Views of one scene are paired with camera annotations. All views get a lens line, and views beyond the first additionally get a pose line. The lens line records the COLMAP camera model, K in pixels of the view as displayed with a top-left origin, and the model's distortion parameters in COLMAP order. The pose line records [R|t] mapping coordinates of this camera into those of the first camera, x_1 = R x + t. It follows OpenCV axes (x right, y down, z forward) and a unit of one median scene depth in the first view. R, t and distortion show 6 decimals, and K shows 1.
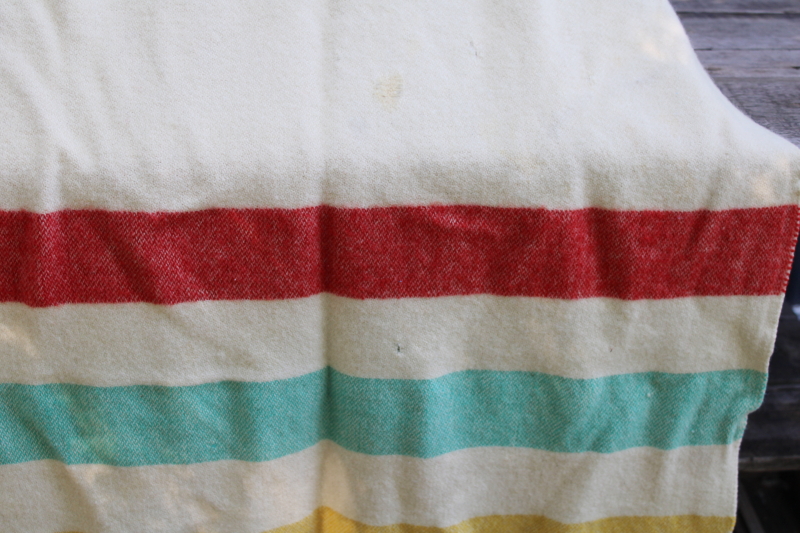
lens RADIAL K [[1295.3, 0, 399.8], [0, 1295.3, 267.6], [0, 0, 1]] dist [0.008840, 0.000000]
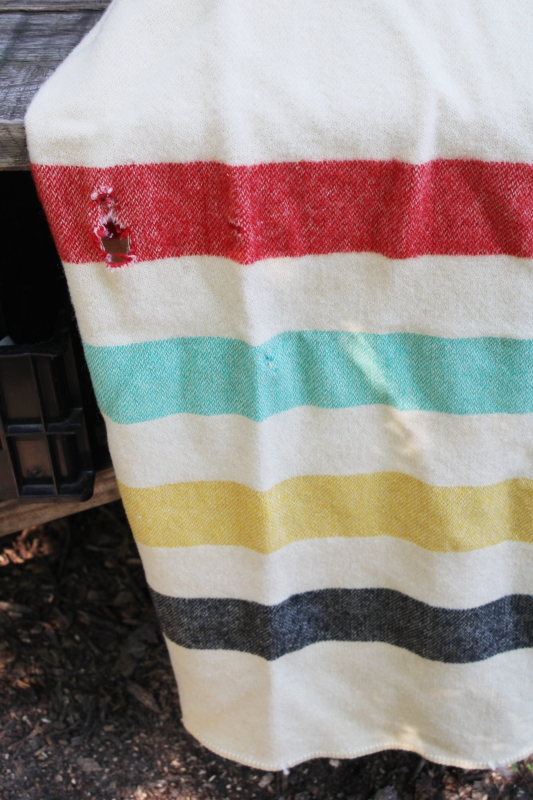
lens RADIAL K [[1295.3, 0, 266.4], [0, 1295.3, 399.5], [0, 0, 1]] dist [0.008840, 0.000000]
pose [[0.992144, 0.032953, -0.120679, -0.257762], [-0.005467, 0.975182, 0.221339, -0.080690], [0.124978, -0.218940, 0.967701, 0.034726]]
